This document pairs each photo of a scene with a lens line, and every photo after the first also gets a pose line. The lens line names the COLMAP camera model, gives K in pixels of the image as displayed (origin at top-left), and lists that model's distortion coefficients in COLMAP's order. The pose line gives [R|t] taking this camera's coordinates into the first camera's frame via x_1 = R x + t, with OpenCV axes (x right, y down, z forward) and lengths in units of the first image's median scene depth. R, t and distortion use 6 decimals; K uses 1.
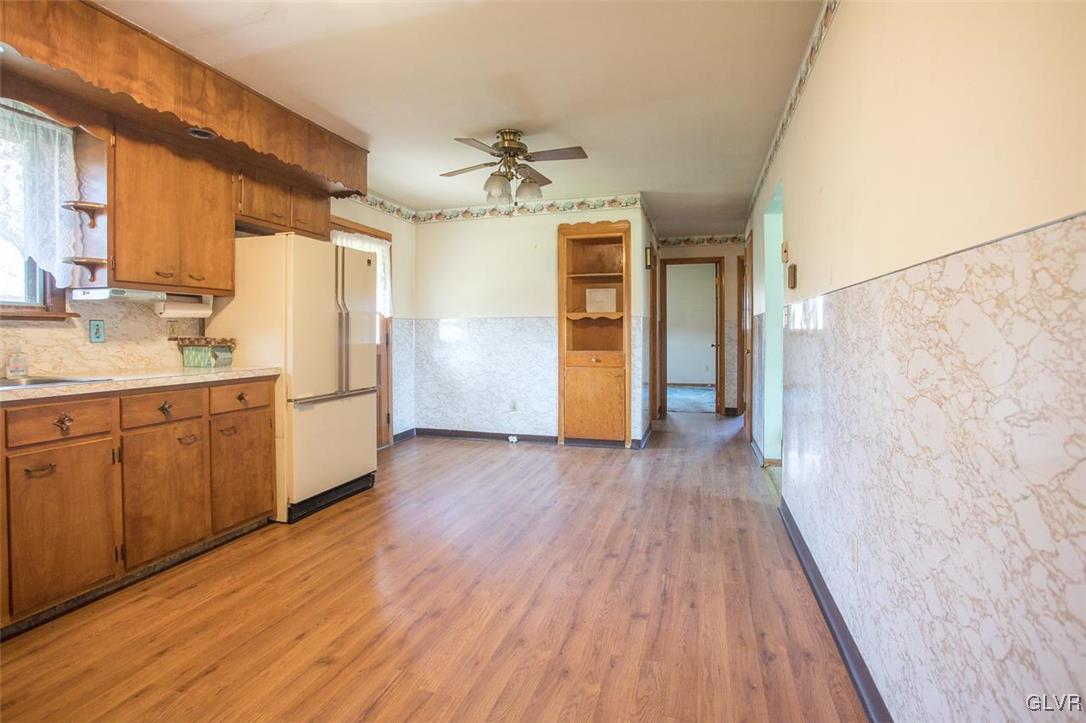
lens RADIAL K [[531.5, 0, 535.7], [0, 531.5, 330.5], [0, 0, 1]] dist [-0.002285, -0.000111]
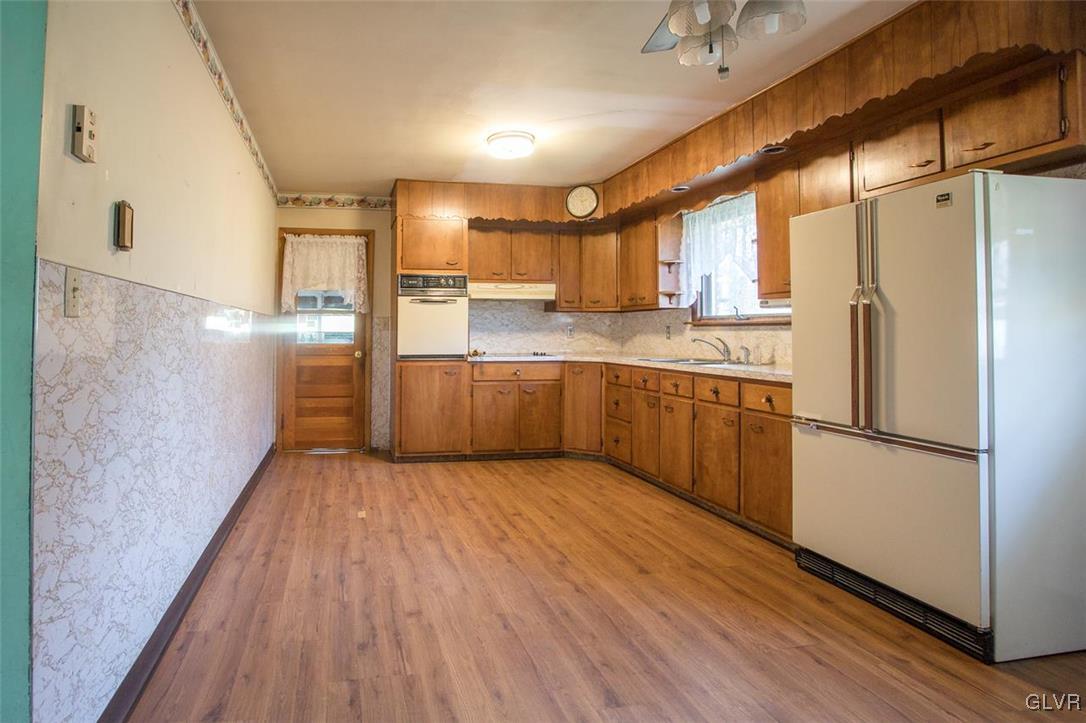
lens RADIAL K [[843.5, 0, 543.6], [0, 843.5, 362.7], [0, 0, 1]] dist [0.004365, 0.000654]
pose [[-0.861536, 0.019005, -0.507340, 0.660020], [0.003223, 0.999484, 0.031967, 0.006233], [0.507686, 0.025906, -0.861153, 2.351373]]
